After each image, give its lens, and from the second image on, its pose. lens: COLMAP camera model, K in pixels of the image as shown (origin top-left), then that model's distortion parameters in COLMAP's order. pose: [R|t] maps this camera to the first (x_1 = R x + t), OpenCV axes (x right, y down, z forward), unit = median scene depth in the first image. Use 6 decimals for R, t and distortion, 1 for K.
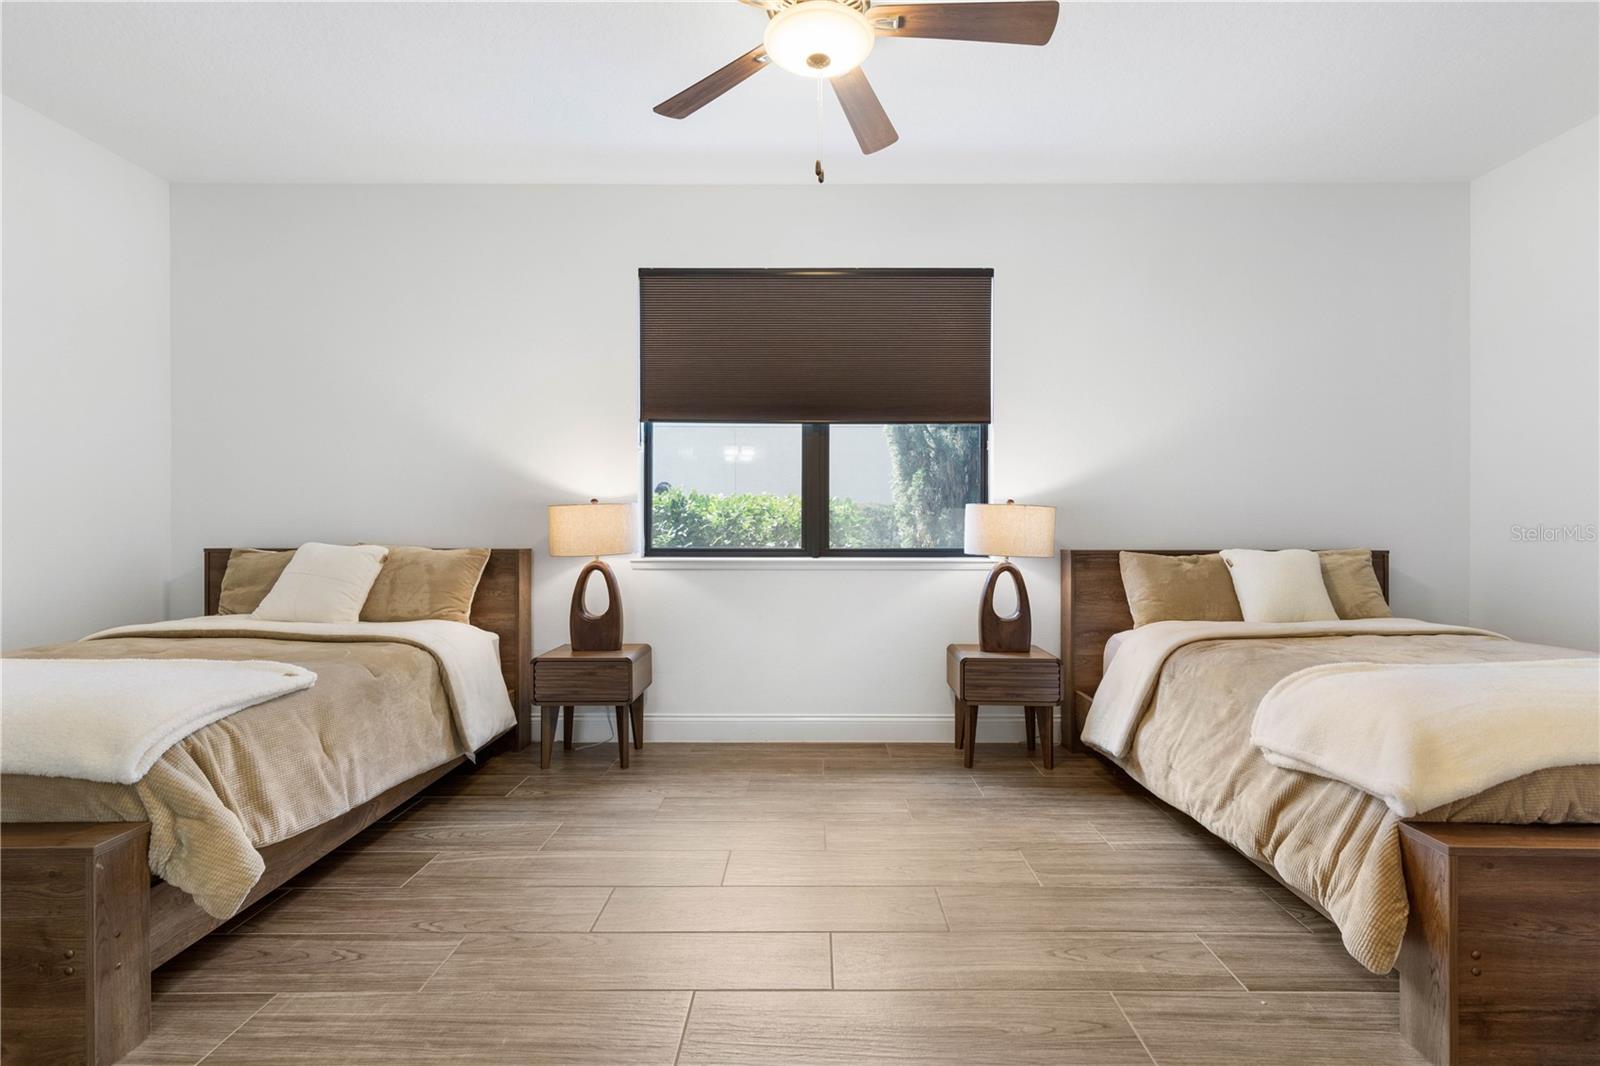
lens RADIAL K [[726.2, 0, 804.7], [0, 726.2, 533.9], [0, 0, 1]] dist [0.008631, -0.002352]
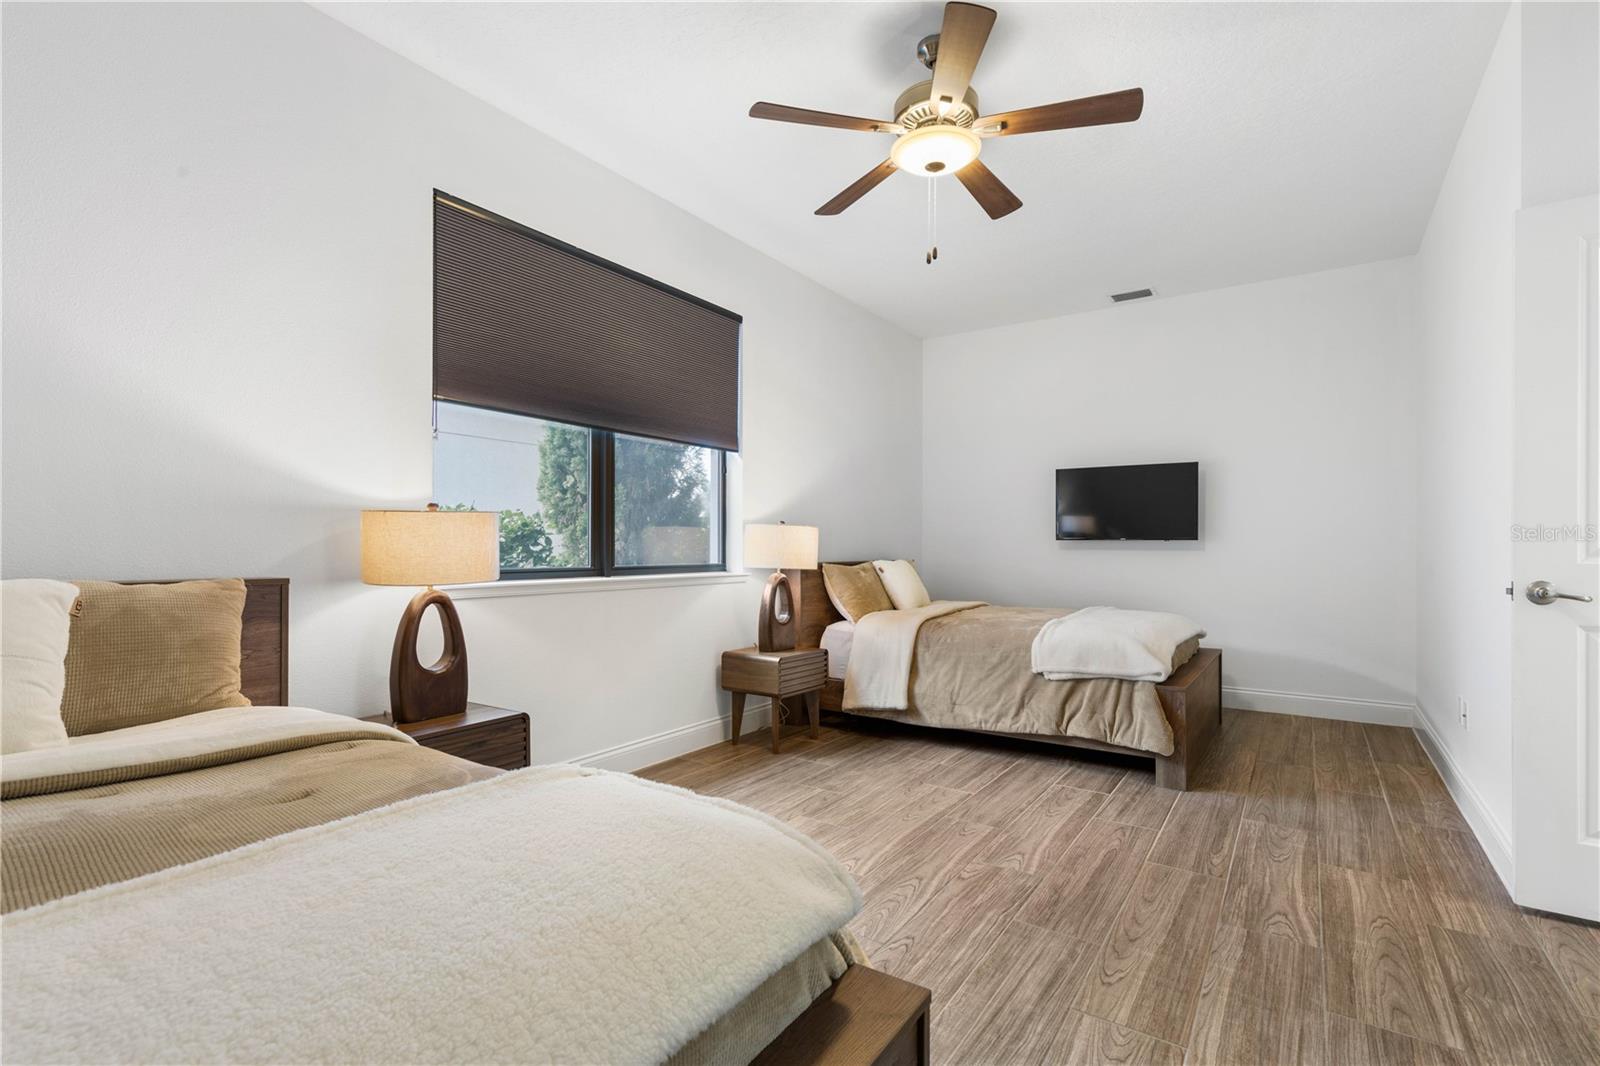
lens RADIAL K [[726.2, 0, 838.8], [0, 726.2, 545.4], [0, 0, 1]] dist [0.008631, -0.002352]
pose [[0.546757, 0.001337, 0.837290, -0.824993], [0.002827, 0.999990, -0.003443, -0.004057], [-0.837286, 0.004249, 0.546748, 0.346773]]
